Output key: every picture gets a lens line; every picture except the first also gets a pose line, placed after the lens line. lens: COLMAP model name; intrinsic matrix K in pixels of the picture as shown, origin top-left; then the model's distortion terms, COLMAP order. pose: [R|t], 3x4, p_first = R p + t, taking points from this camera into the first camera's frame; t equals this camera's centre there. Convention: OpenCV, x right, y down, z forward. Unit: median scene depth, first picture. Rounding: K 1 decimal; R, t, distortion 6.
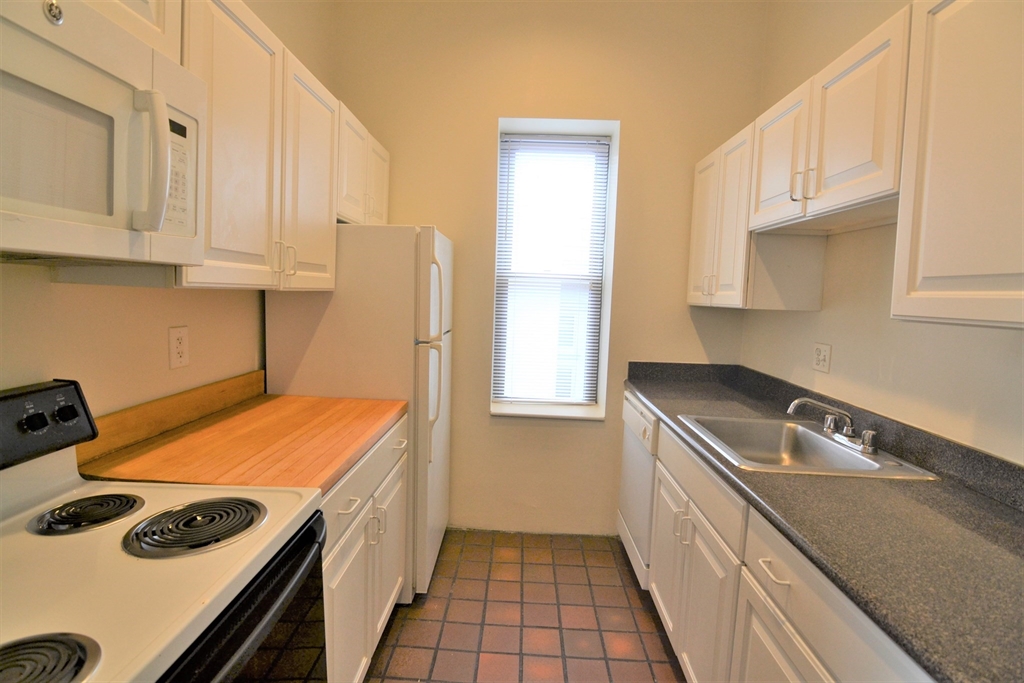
lens RADIAL K [[503.6, 0, 505.8], [0, 503.6, 337.3], [0, 0, 1]] dist [-0.010873, -0.008313]
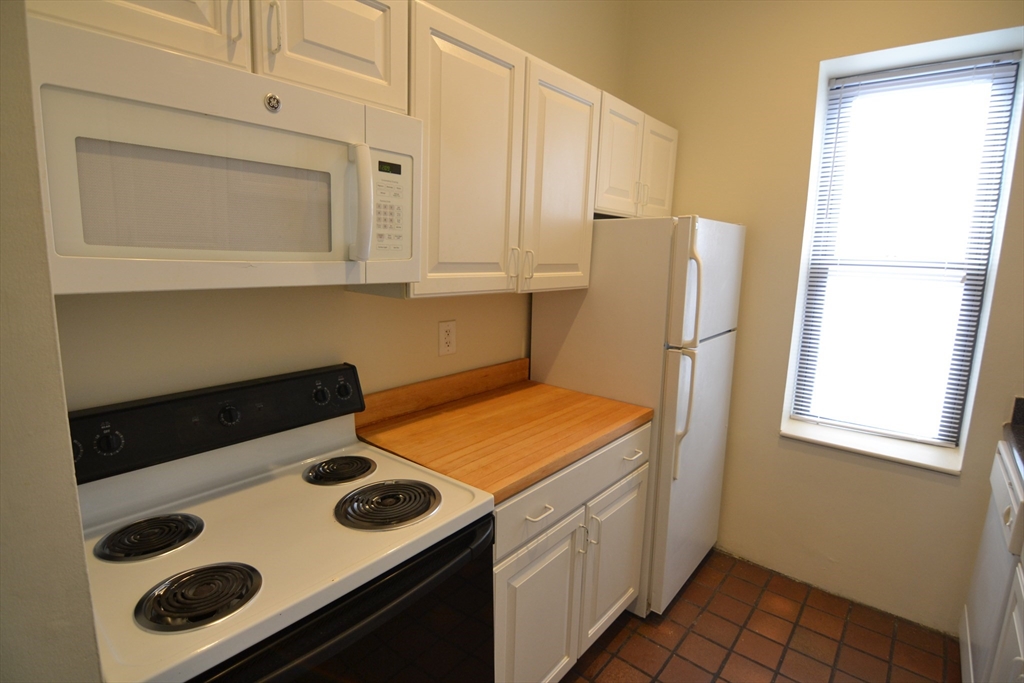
lens RADIAL K [[503.6, 0, 505.8], [0, 503.6, 337.3], [0, 0, 1]] dist [-0.010873, -0.008313]
pose [[0.783028, 0.085471, -0.616085, 0.157068], [-0.049877, 0.995952, 0.074777, -0.062734], [0.619983, -0.027824, 0.784122, 0.115551]]
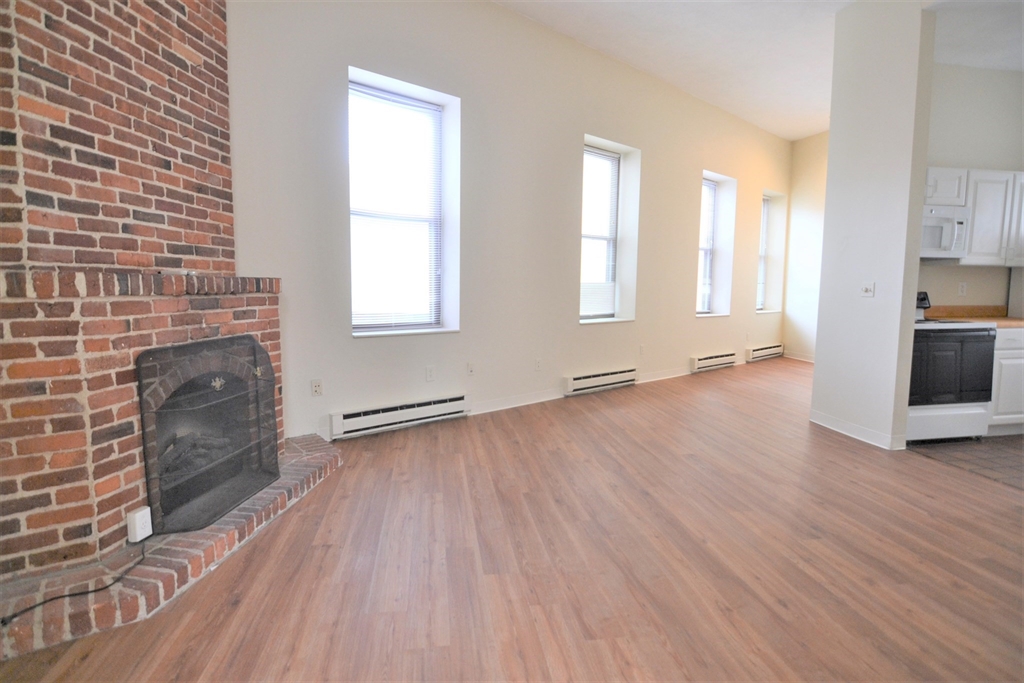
lens RADIAL K [[503.6, 0, 505.8], [0, 503.6, 337.3], [0, 0, 1]] dist [-0.010873, -0.008313]
pose [[0.179623, 0.063100, -0.981710, 1.290535], [-0.081380, 0.995473, 0.049095, 0.286802], [0.980364, 0.071073, 0.183945, -1.579178]]
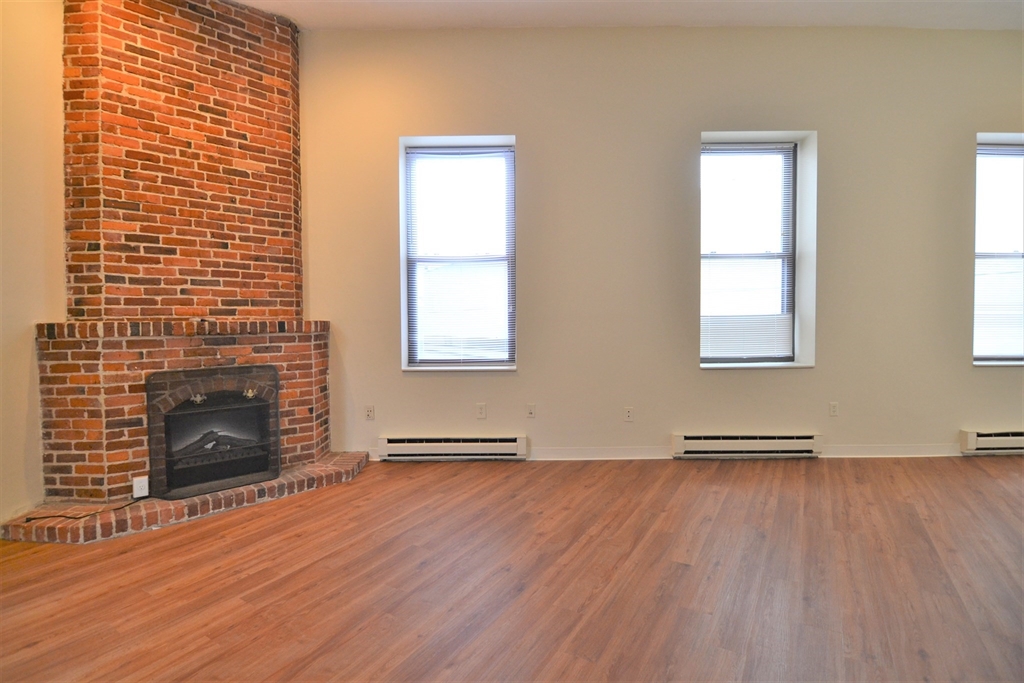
lens RADIAL K [[503.6, 0, 505.8], [0, 503.6, 337.3], [0, 0, 1]] dist [-0.010873, -0.008313]
pose [[-0.492552, -0.003728, -0.870275, 0.968401], [-0.078718, 0.996083, 0.040286, 0.166468], [0.866716, 0.088349, -0.490916, -0.403168]]
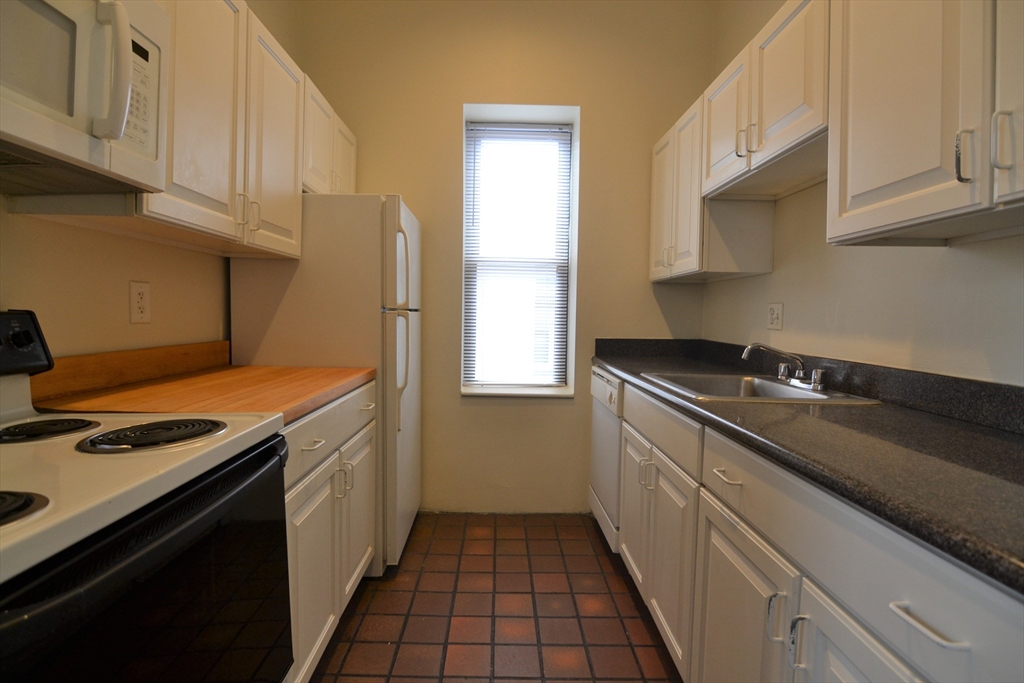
lens RADIAL K [[503.6, 0, 505.8], [0, 503.6, 337.3], [0, 0, 1]] dist [-0.010873, -0.008313]
pose [[0.998613, -0.020515, 0.048498, 0.017893], [0.022519, 0.998900, -0.041142, 0.116930], [-0.047601, 0.042177, 0.997976, -0.016649]]
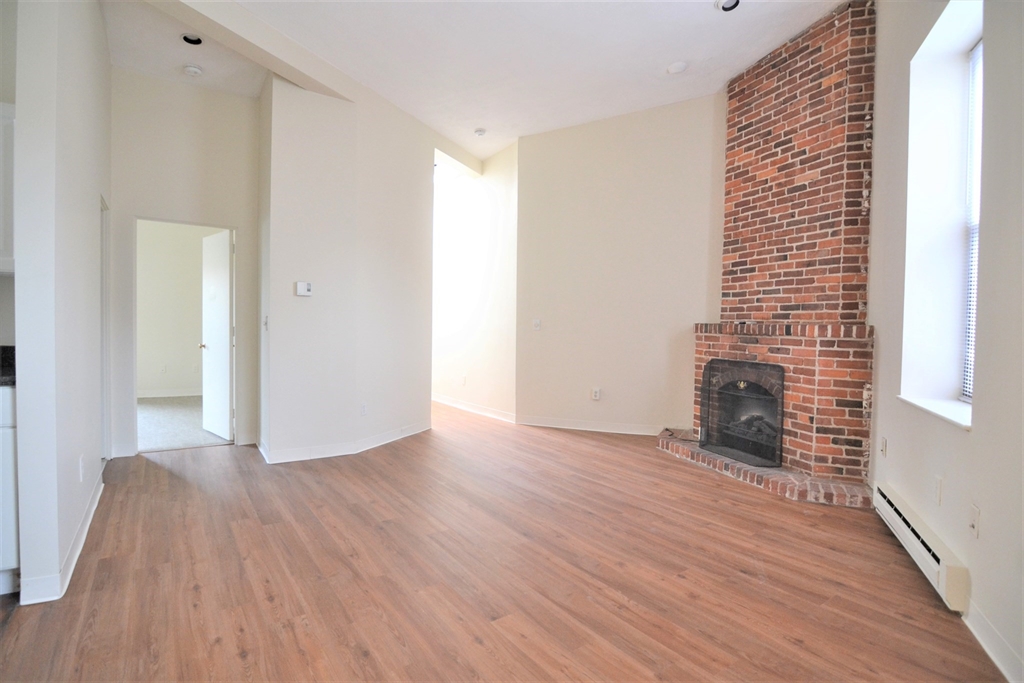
lens RADIAL K [[503.6, 0, 505.8], [0, 503.6, 337.3], [0, 0, 1]] dist [-0.010873, -0.008313]
pose [[-0.591750, -0.069439, 0.803125, -1.109514], [0.027069, 0.994010, 0.105887, 0.065030], [-0.805667, 0.084398, -0.586326, -0.044705]]
